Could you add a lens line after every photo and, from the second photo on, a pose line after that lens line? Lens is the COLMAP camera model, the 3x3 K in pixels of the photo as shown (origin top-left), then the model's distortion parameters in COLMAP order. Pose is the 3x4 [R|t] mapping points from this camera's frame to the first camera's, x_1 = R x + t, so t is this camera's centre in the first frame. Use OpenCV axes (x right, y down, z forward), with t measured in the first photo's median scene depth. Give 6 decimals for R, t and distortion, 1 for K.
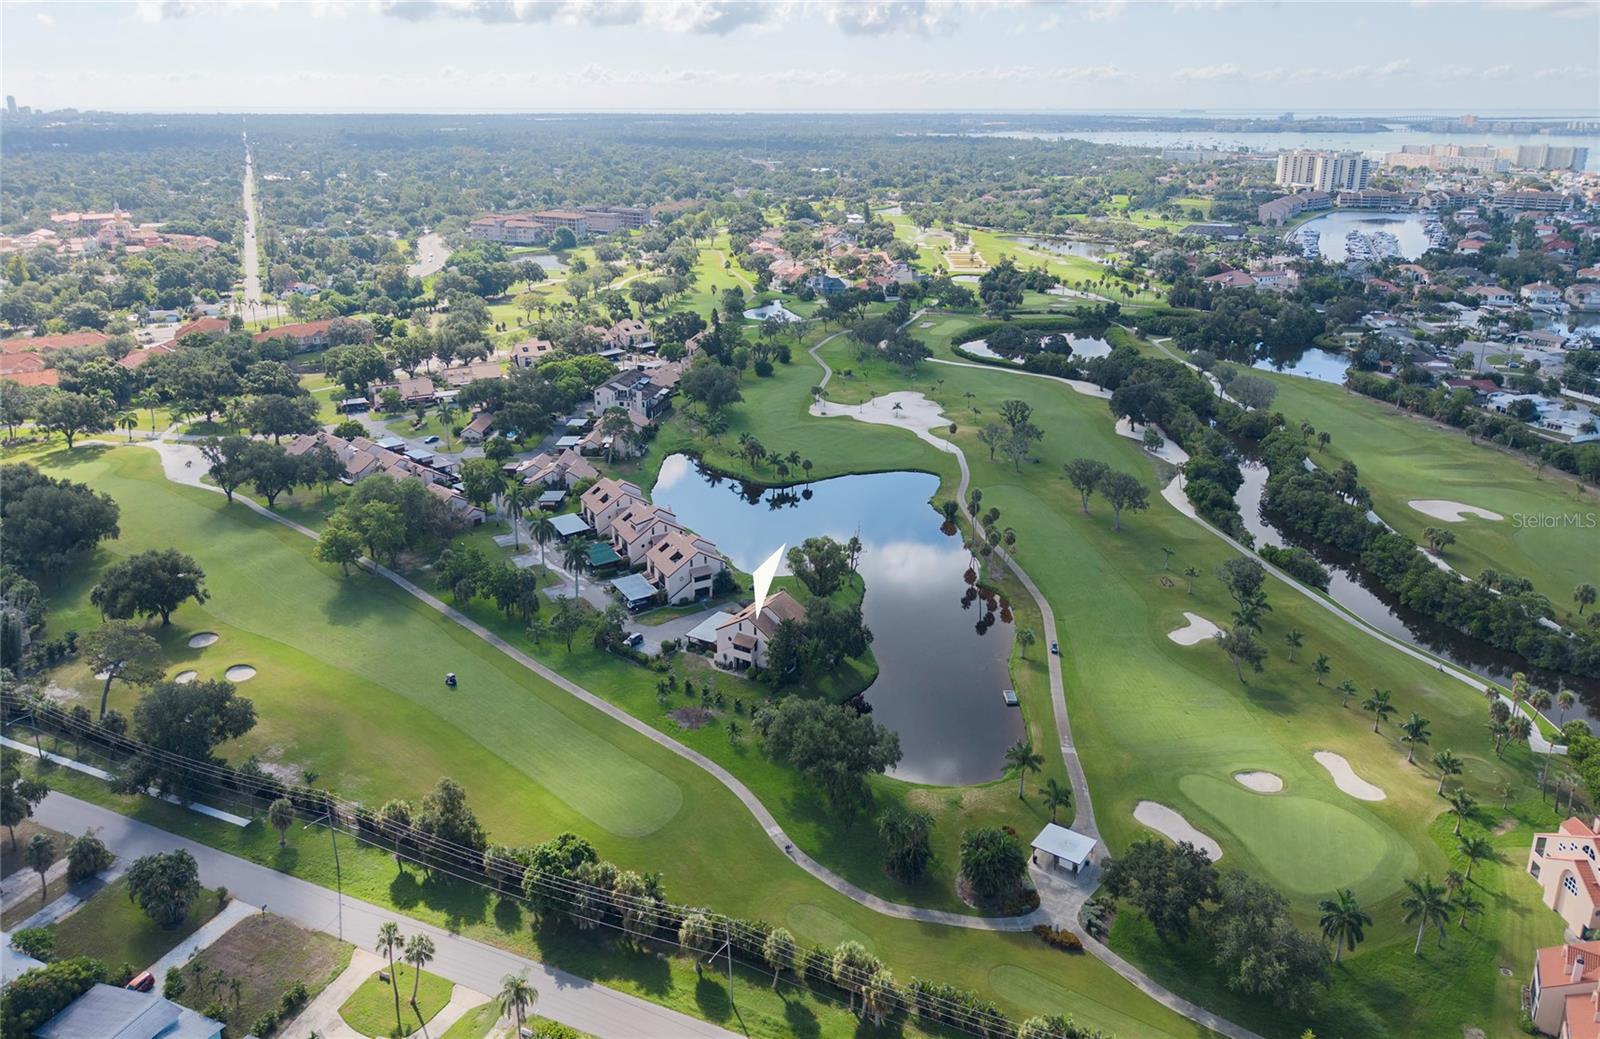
lens RADIAL K [[1113.4, 0, 801.8], [0, 1113.4, 342.7], [0, 0, 1]] dist [0.004293, -0.001227]
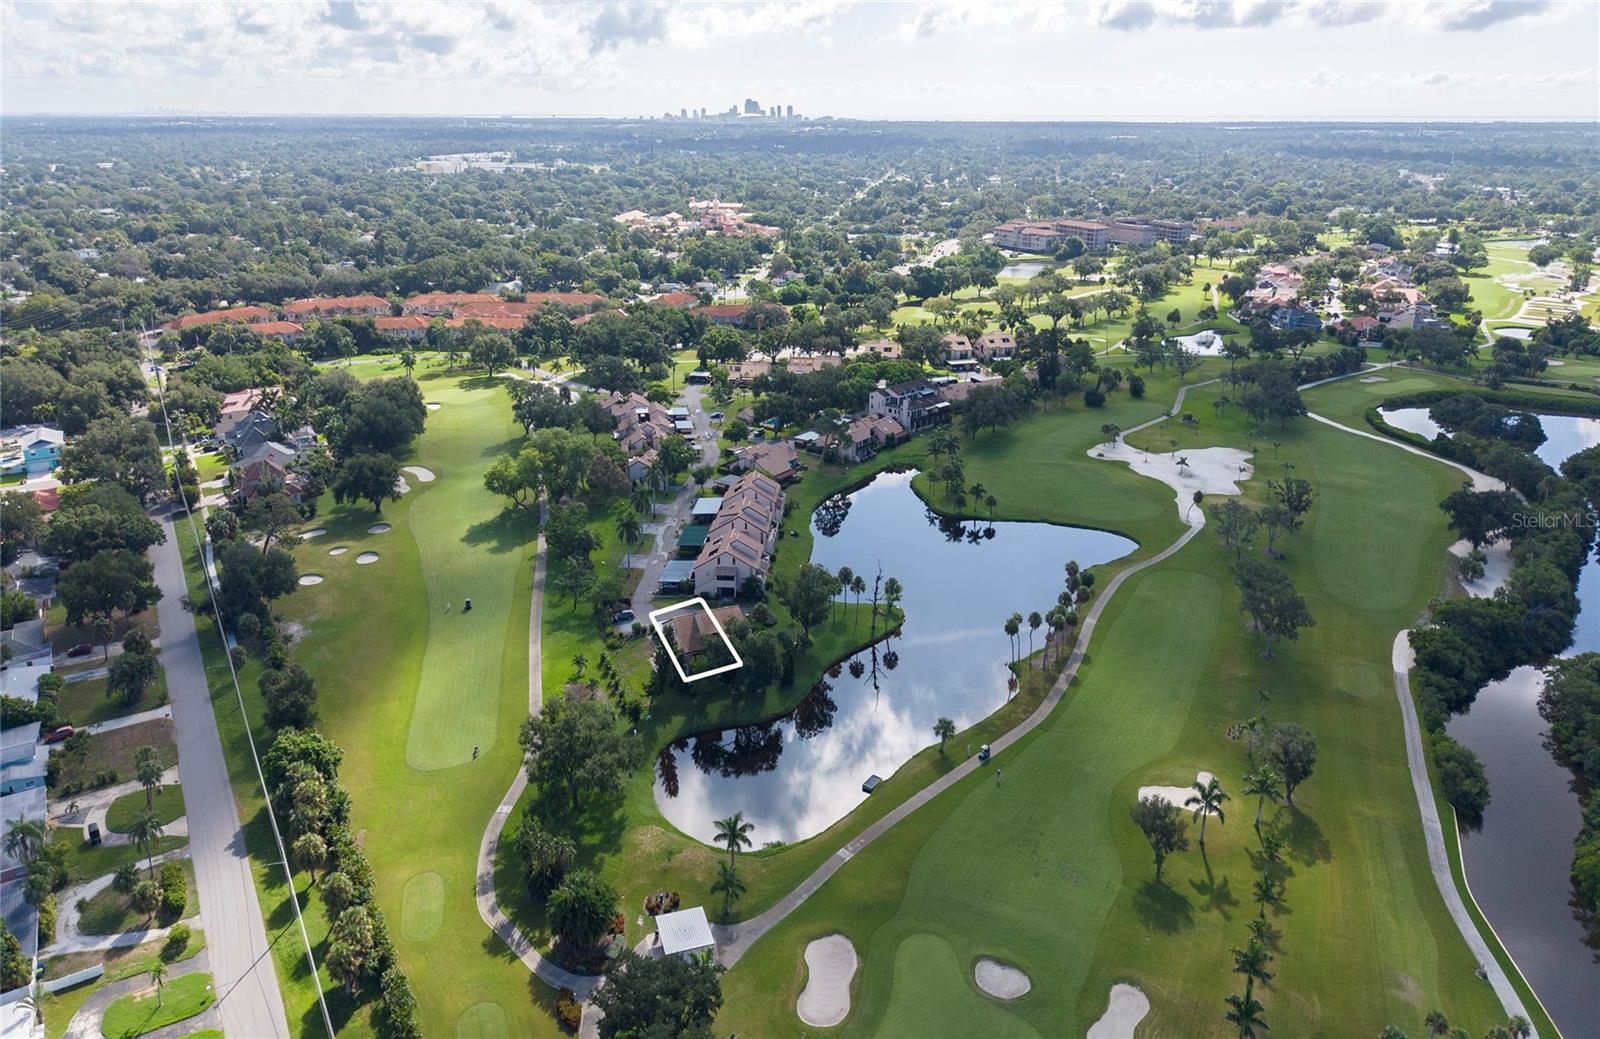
lens RADIAL K [[1113.4, 0, 801.8], [0, 1113.4, 342.7], [0, 0, 1]] dist [0.004293, -0.001227]
pose [[0.812294, 0.116689, -0.571456, 0.162143], [-0.120539, 0.992216, 0.031267, -0.012677], [0.570656, 0.043485, 0.820037, 0.062556]]
